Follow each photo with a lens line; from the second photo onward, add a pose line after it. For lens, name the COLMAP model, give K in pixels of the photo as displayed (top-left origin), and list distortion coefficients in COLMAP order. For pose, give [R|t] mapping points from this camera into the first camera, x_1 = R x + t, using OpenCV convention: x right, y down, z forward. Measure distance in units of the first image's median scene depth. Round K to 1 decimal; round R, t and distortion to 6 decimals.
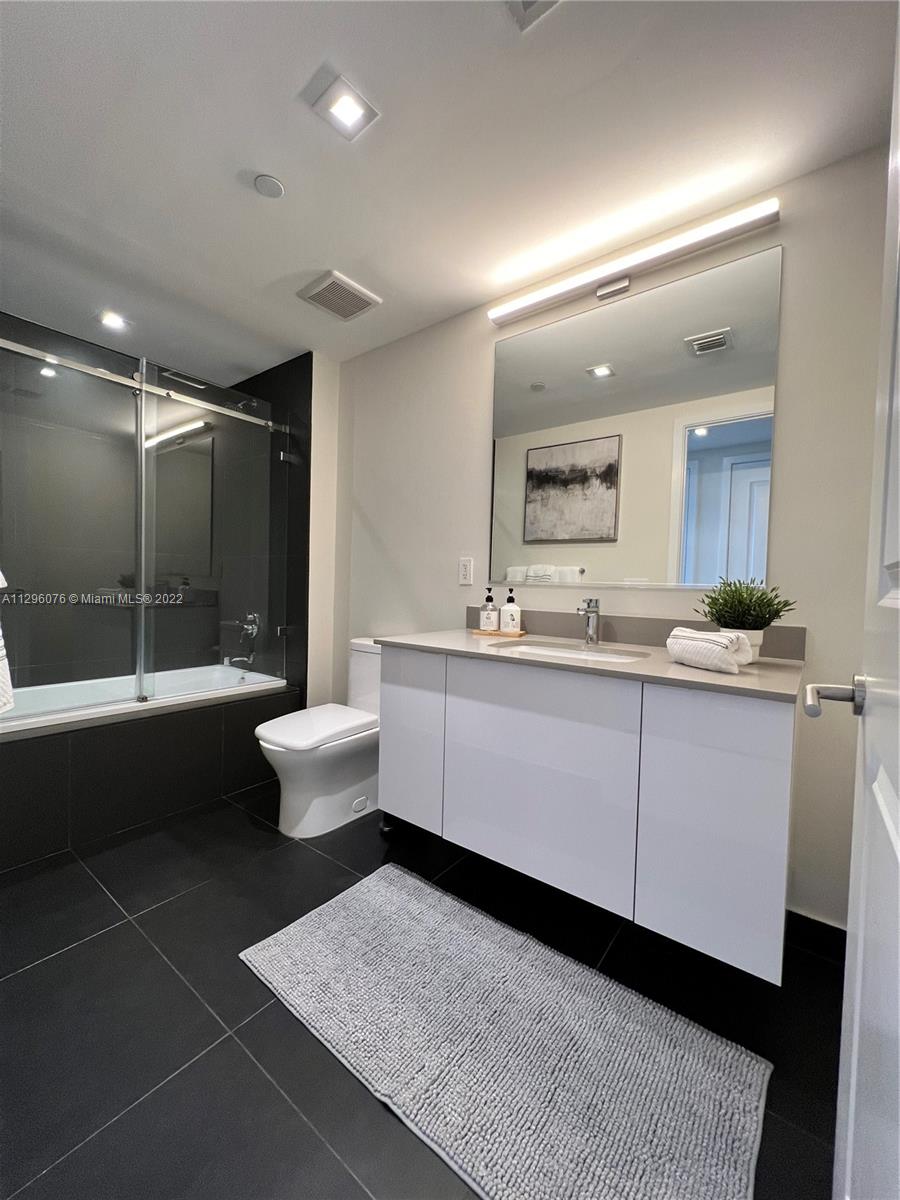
lens RADIAL K [[478.9, 0, 449.0], [0, 478.9, 601.6], [0, 0, 1]] dist [-0.000863, 0.000484]
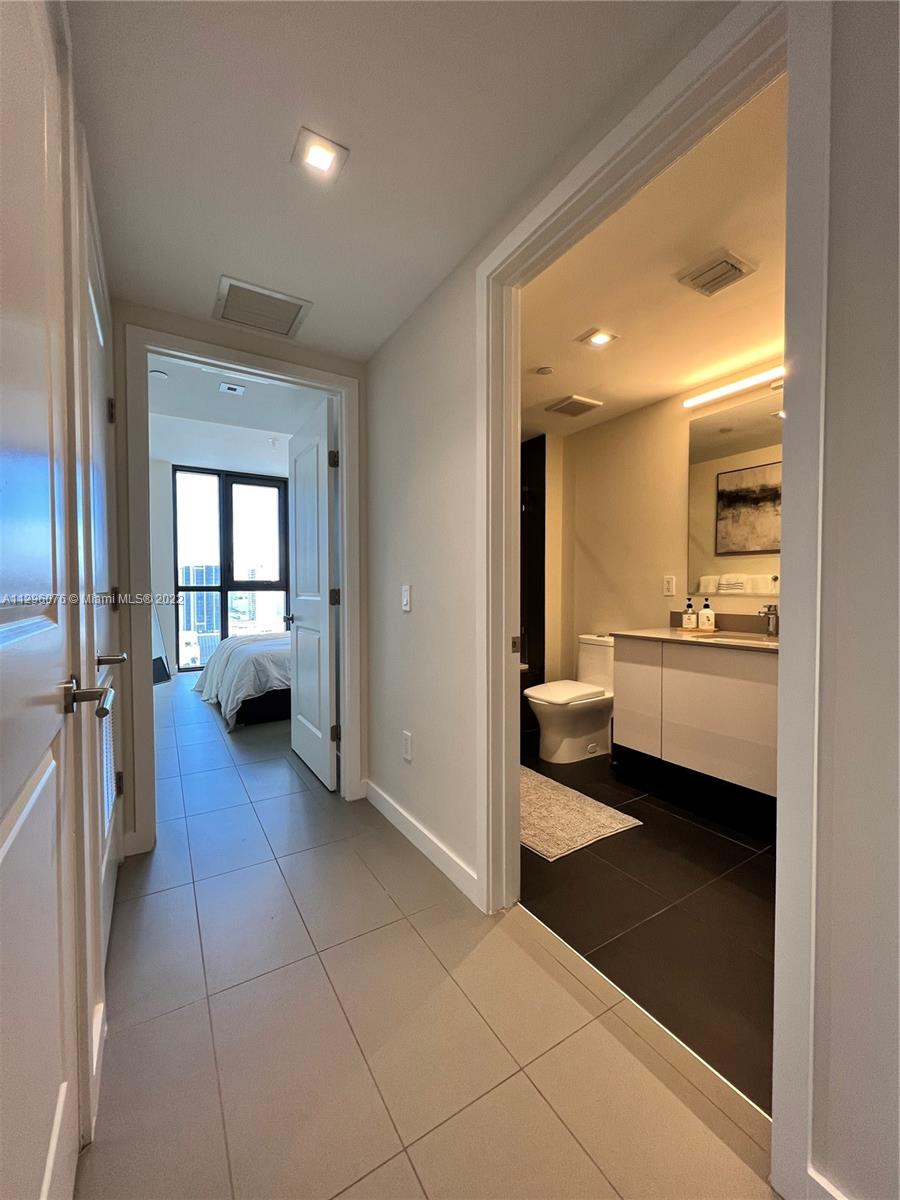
lens RADIAL K [[478.9, 0, 449.0], [0, 478.9, 601.6], [0, 0, 1]] dist [-0.000863, 0.000484]
pose [[0.937293, -0.019400, -0.348001, -0.082052], [0.015435, 0.999781, -0.014163, -0.008278], [0.348200, 0.007904, 0.937387, -0.528912]]
